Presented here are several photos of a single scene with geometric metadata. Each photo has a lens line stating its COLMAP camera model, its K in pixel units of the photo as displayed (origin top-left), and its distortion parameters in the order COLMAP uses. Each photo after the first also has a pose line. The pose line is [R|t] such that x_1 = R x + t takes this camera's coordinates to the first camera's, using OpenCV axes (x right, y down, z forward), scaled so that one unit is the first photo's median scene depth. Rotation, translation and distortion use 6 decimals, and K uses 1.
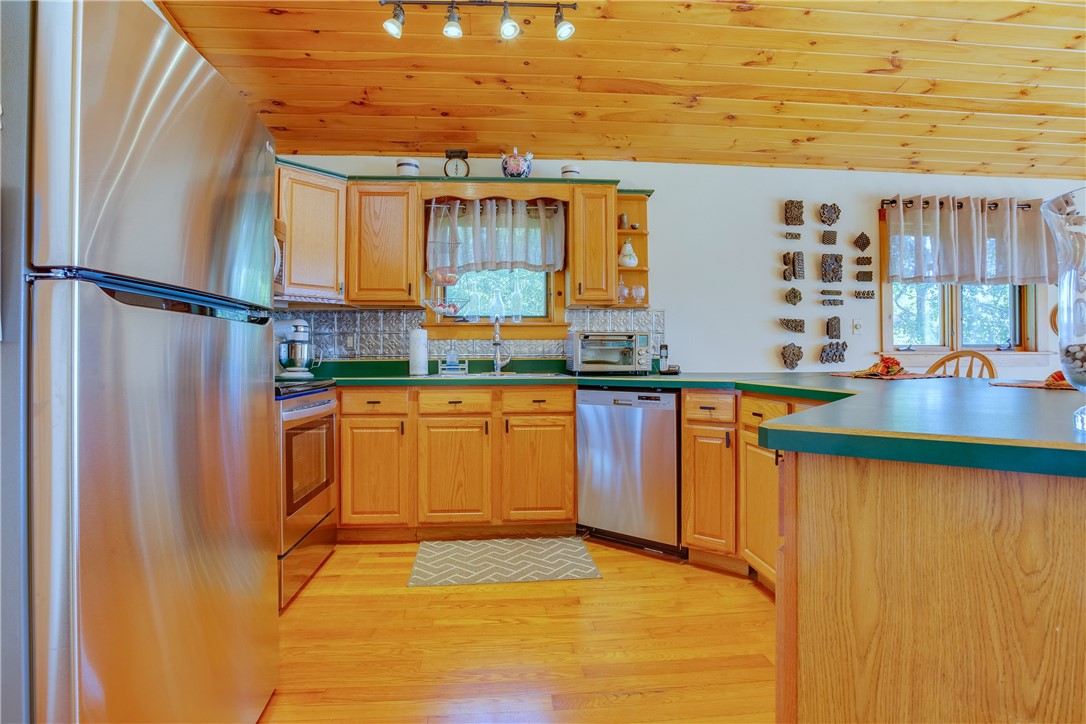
lens RADIAL K [[557.7, 0, 549.3], [0, 557.7, 353.6], [0, 0, 1]] dist [-0.042211, 0.007331]
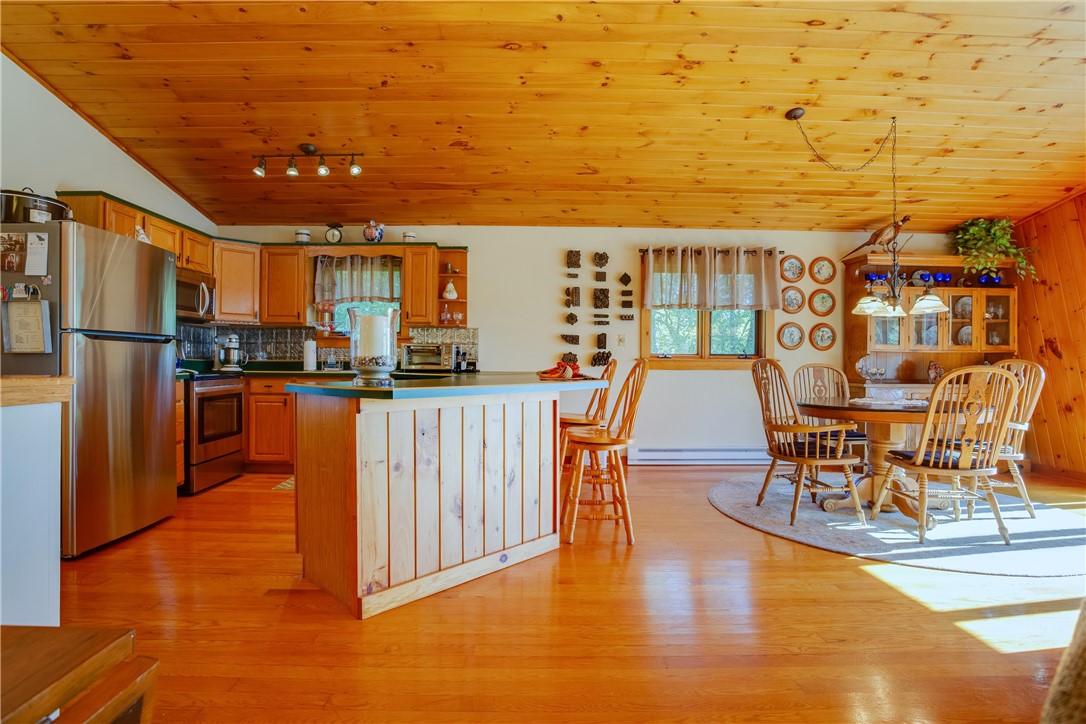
lens RADIAL K [[557.7, 0, 535.1], [0, 557.7, 367.6], [0, 0, 1]] dist [-0.042211, 0.007331]
pose [[0.997012, 0.011742, -0.076353, 0.492474], [-0.010049, 0.999696, 0.022523, -0.010083], [0.076594, -0.021688, 0.996826, -0.467965]]
